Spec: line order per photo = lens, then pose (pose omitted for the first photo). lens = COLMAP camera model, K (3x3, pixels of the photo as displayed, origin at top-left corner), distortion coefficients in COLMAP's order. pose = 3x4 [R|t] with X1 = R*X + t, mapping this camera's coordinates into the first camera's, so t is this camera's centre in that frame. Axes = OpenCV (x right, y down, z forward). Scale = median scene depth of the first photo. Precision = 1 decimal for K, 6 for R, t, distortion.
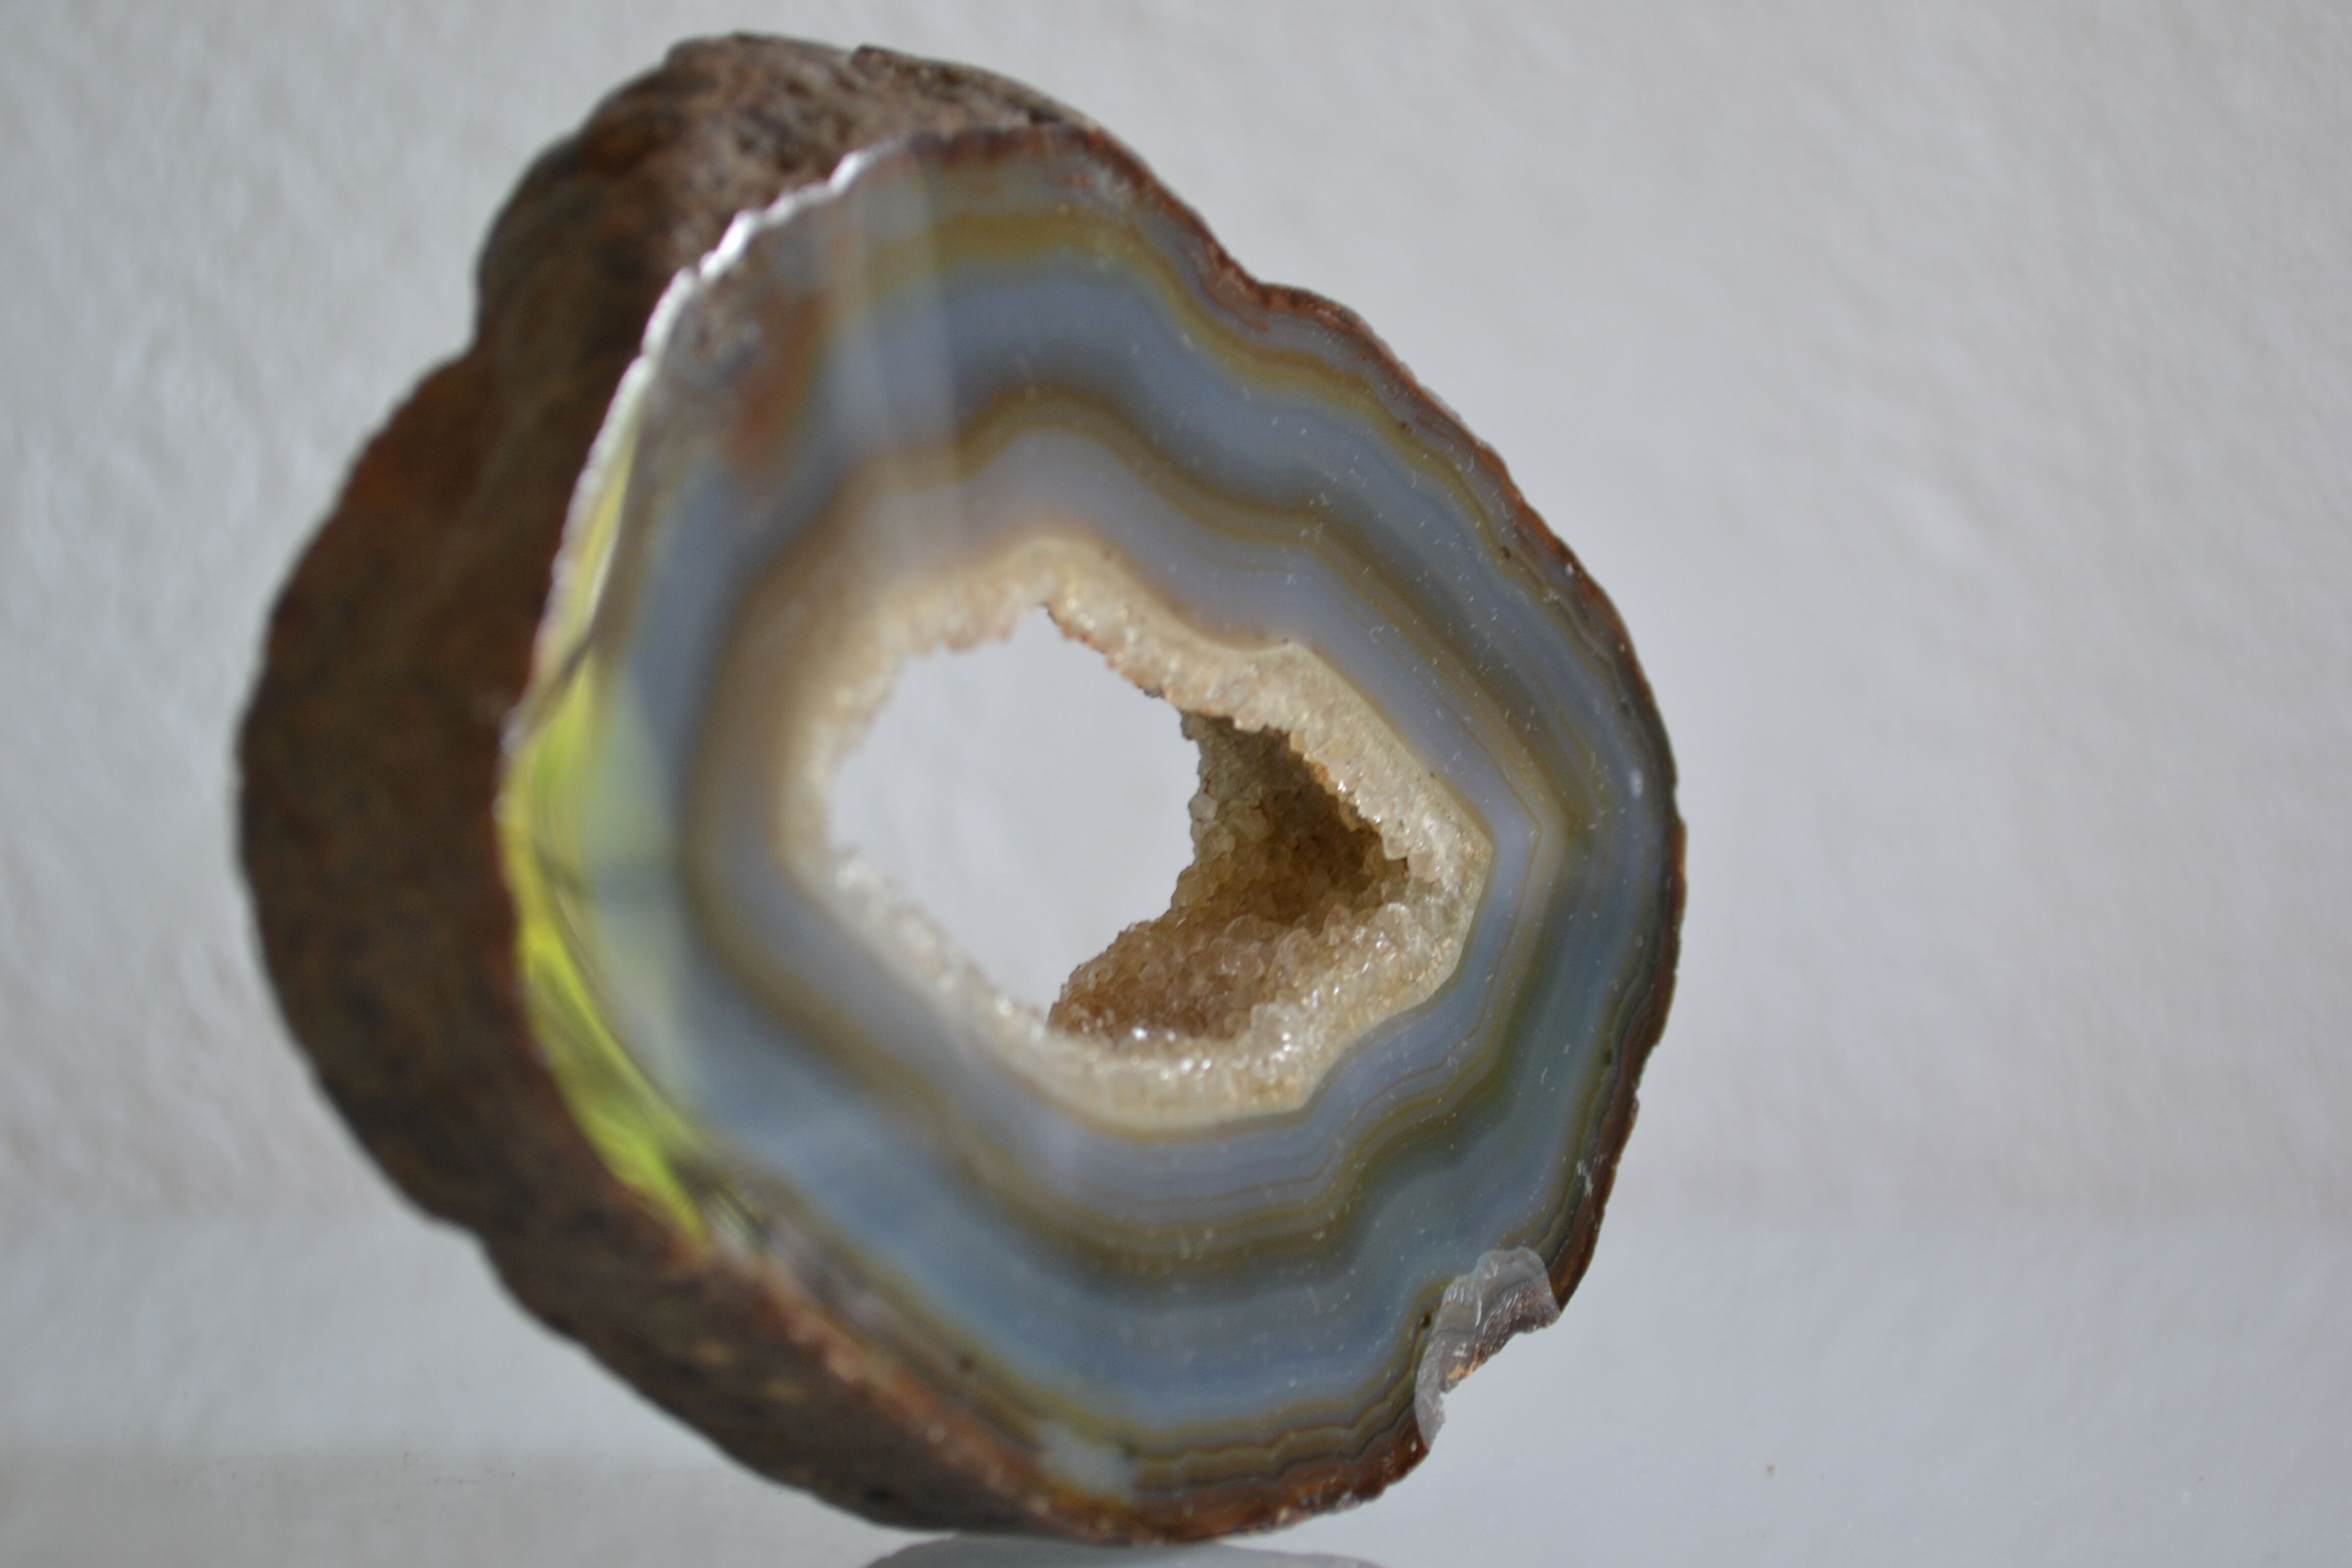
lens RADIAL K [[5270.8, 0, 1170.3], [0, 5270.8, 795.4], [0, 0, 1]] dist [0.036177, 0.000000]
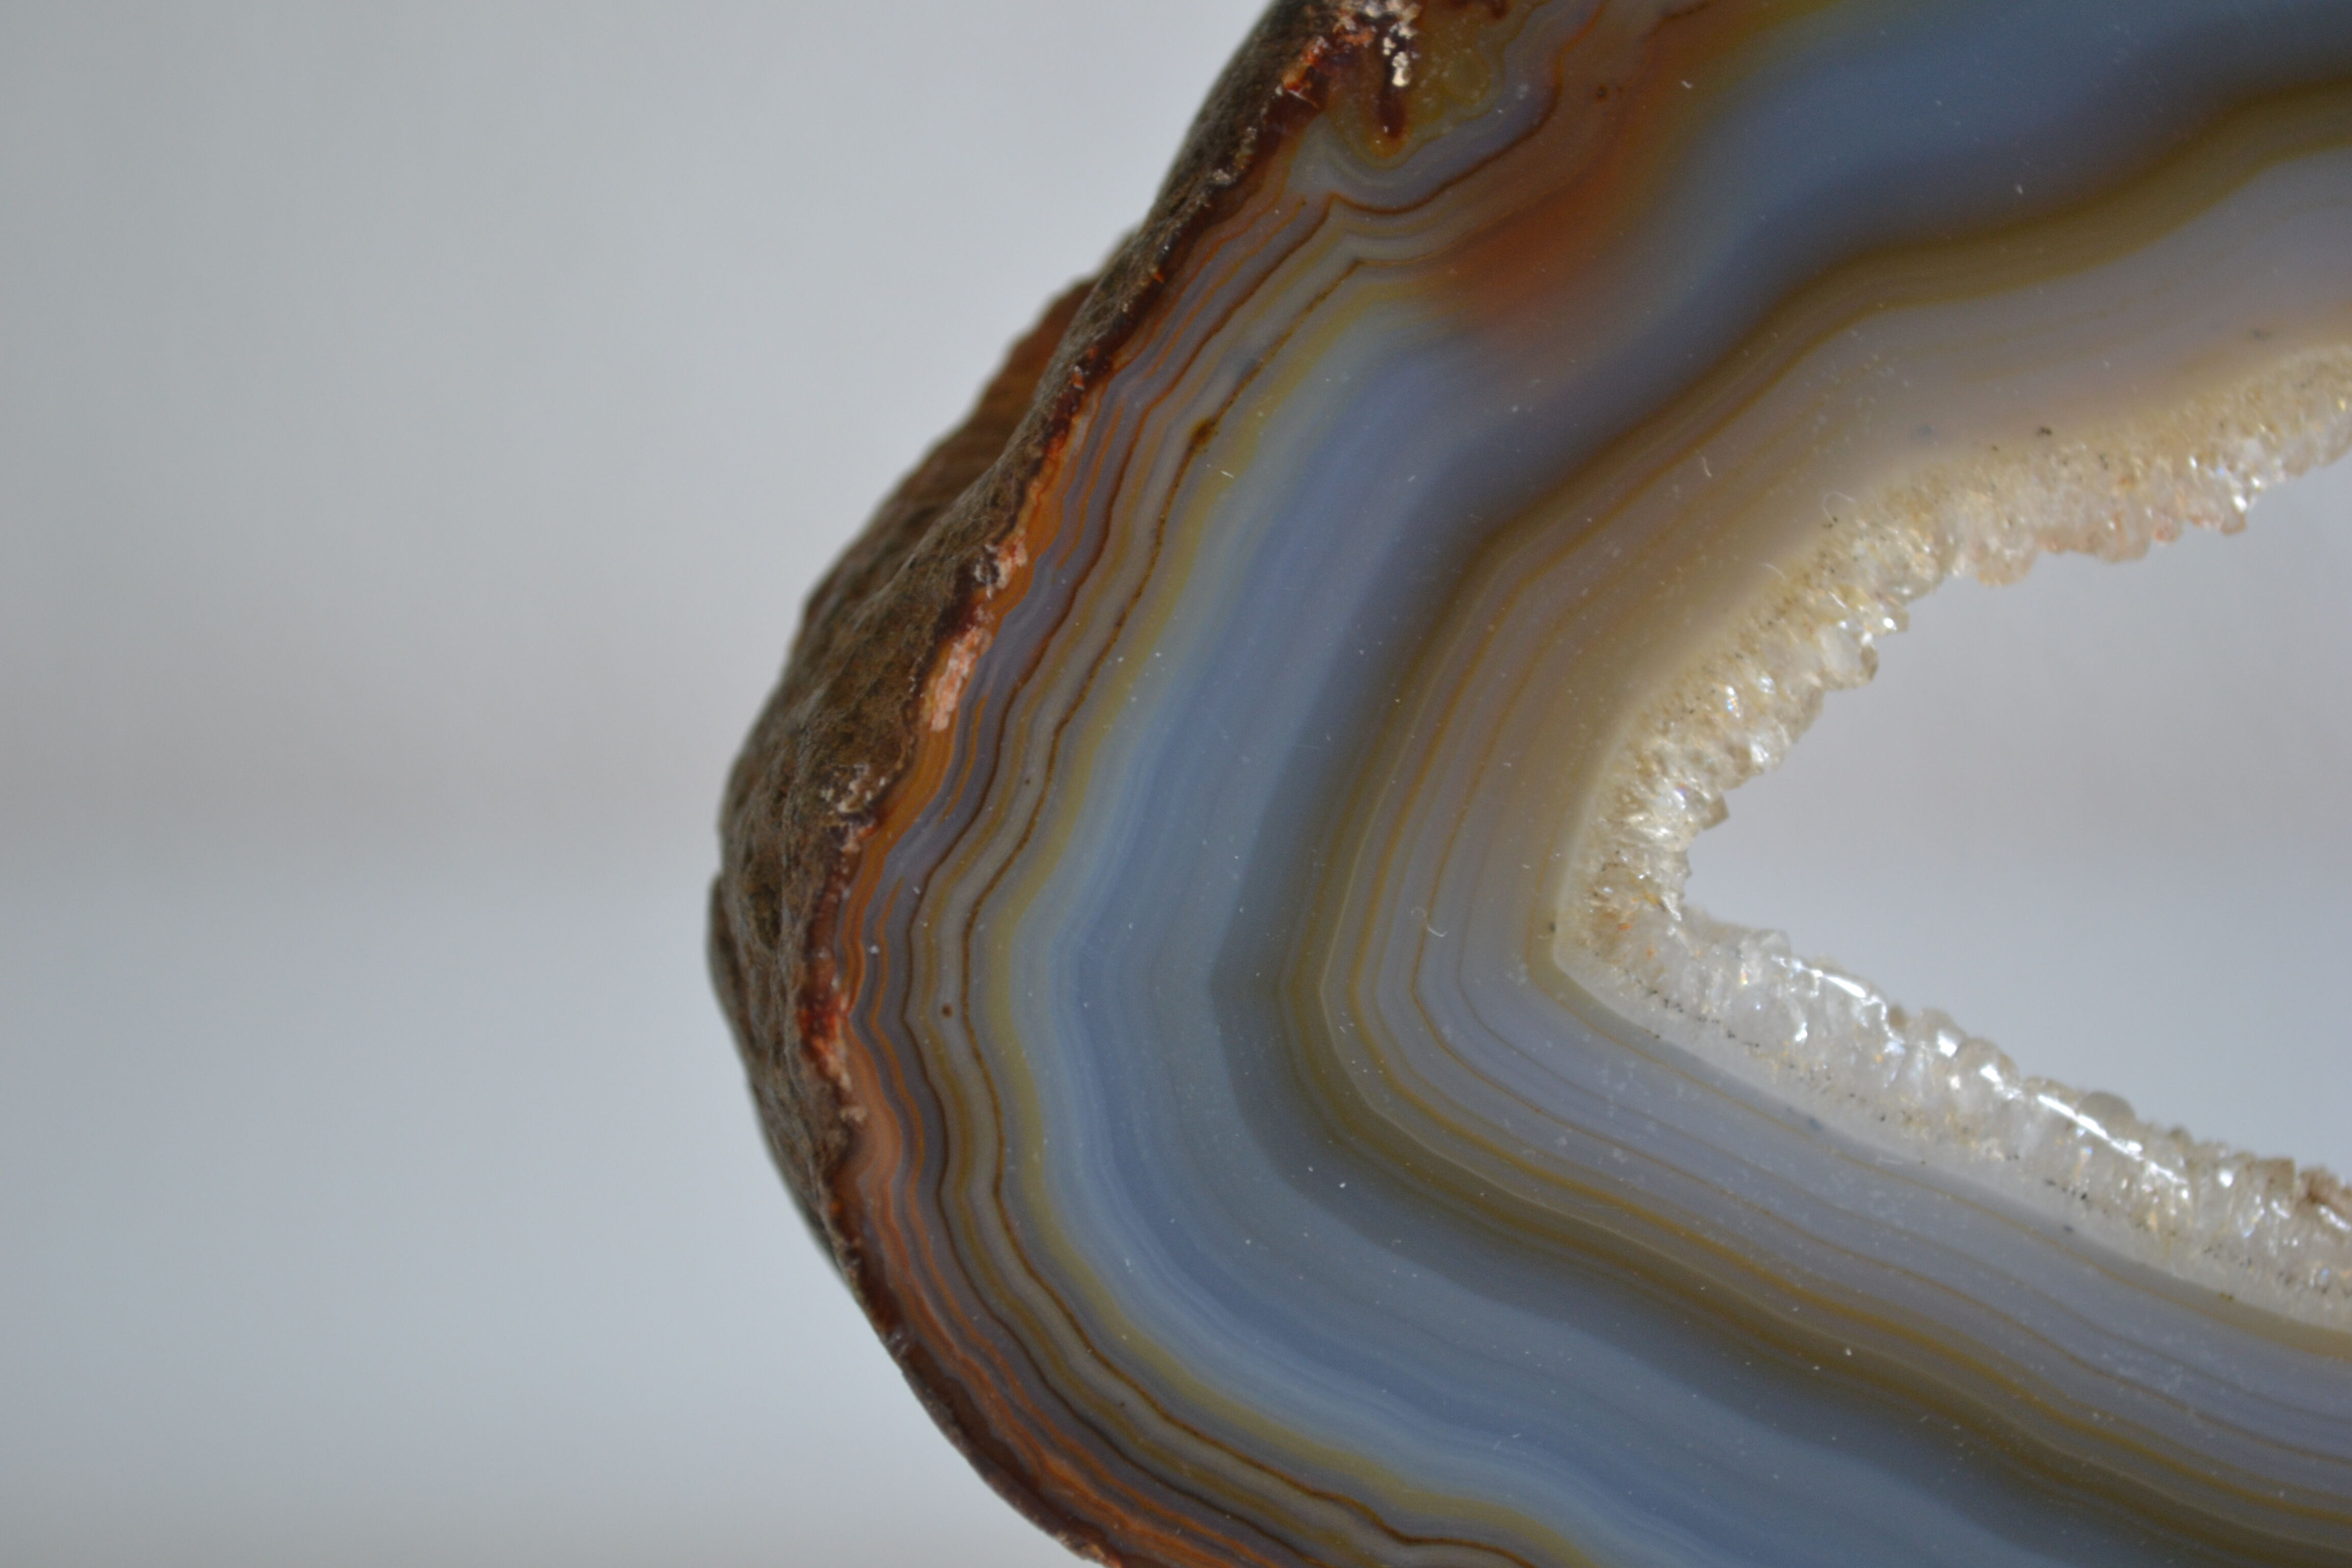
lens RADIAL K [[5270.8, 0, 1186.3], [0, 5270.8, 787.8], [0, 0, 1]] dist [0.036177, 0.000000]
pose [[0.725031, 0.012747, -0.688598, 0.259621], [0.062881, 0.994427, 0.084617, -0.052348], [0.685839, -0.104649, 0.720190, 0.450926]]
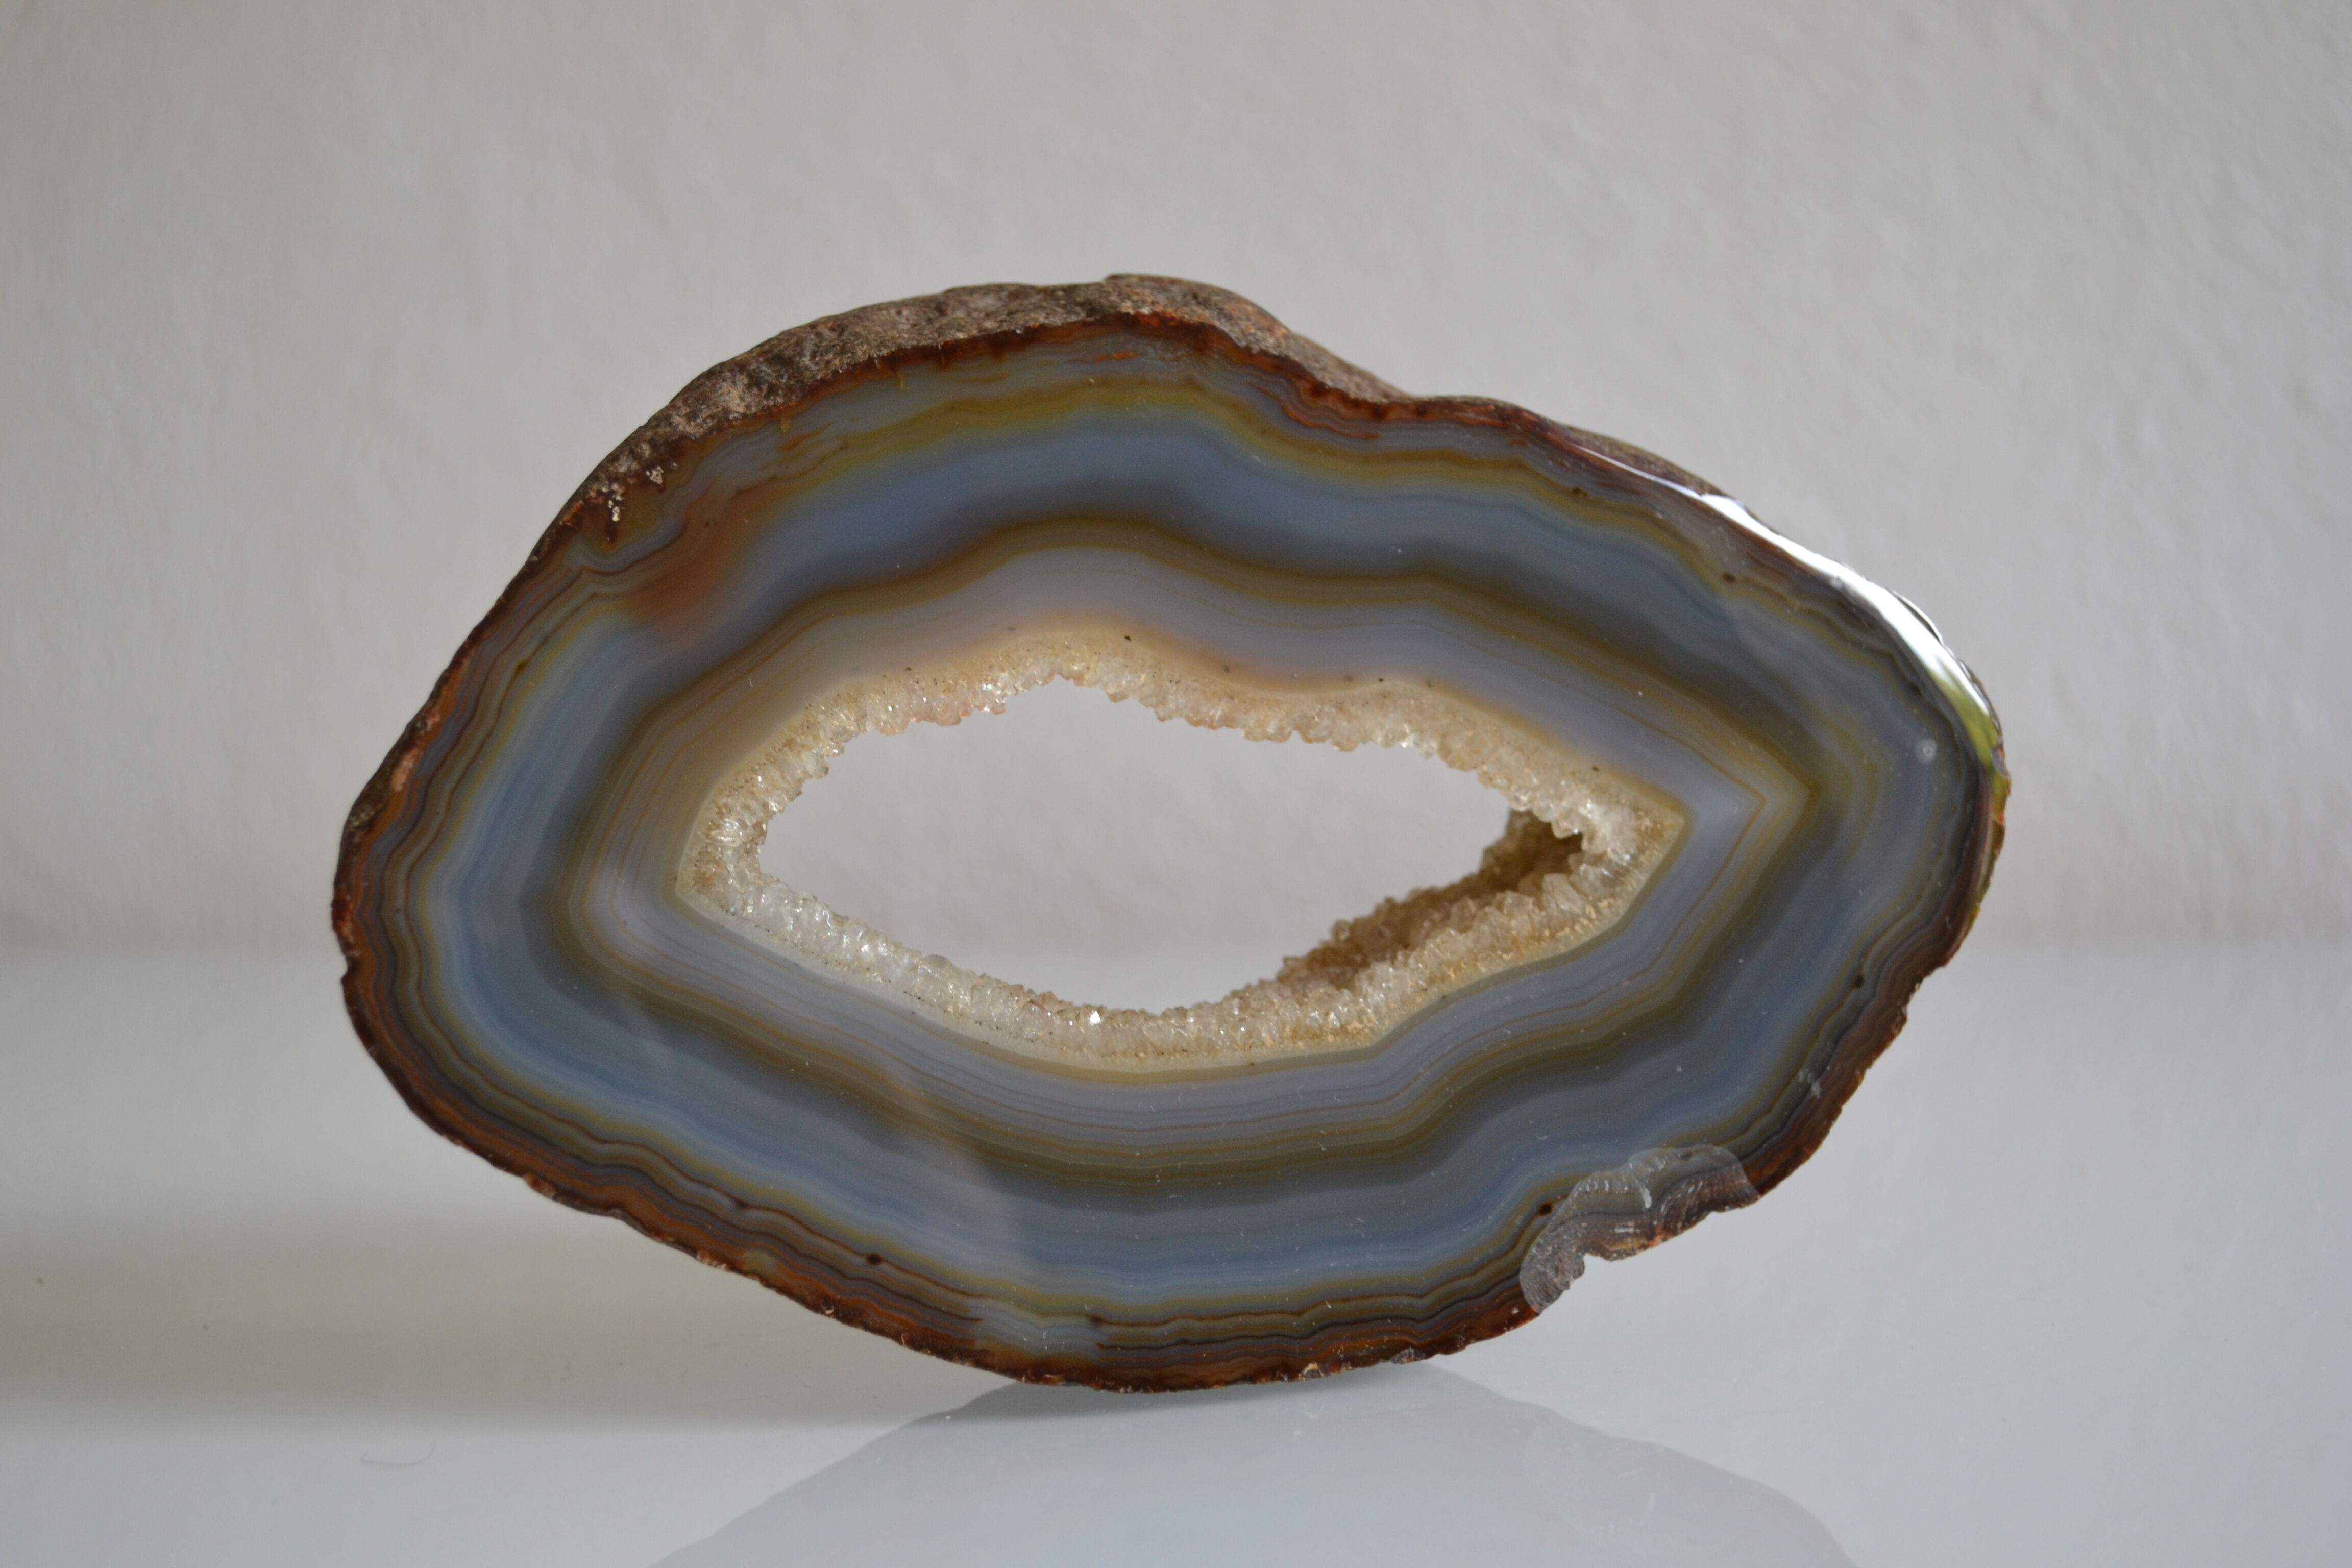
lens RADIAL K [[2586.2, 0, 1166.5], [0, 2586.2, 801.2], [0, 0, 1]] dist [-0.059356, 0.000000]
pose [[0.713557, -0.032761, -0.699830, 0.417325], [0.066583, 0.997556, 0.021192, -0.016346], [0.697426, -0.061719, 0.713995, 0.504353]]
